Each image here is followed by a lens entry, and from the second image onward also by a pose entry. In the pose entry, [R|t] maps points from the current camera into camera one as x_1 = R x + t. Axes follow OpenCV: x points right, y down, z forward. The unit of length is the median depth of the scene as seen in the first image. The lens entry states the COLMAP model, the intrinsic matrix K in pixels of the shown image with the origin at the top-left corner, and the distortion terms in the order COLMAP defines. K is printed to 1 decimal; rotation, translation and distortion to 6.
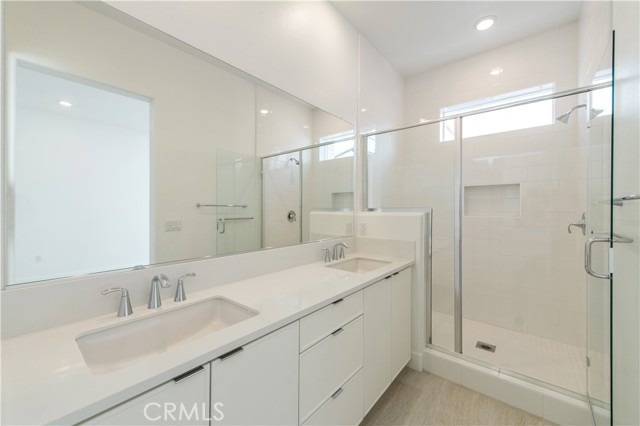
lens RADIAL K [[247.1, 0, 320.0], [0, 247.1, 213.0], [0, 0, 1]] dist [0.001037, 0.000011]
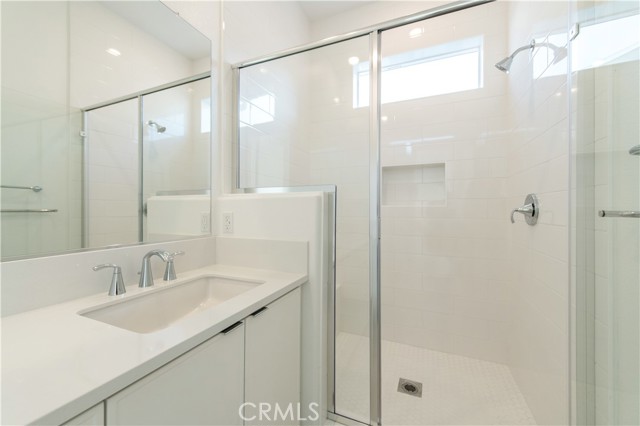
lens RADIAL K [[253.3, 0, 321.9], [0, 253.3, 211.4], [0, 0, 1]] dist [0.008690, -0.000307]
pose [[0.955260, 0.000510, 0.295766, 0.199210], [0.001109, 0.999985, -0.005305, 0.038961], [-0.295764, 0.005396, 0.955246, 0.351864]]
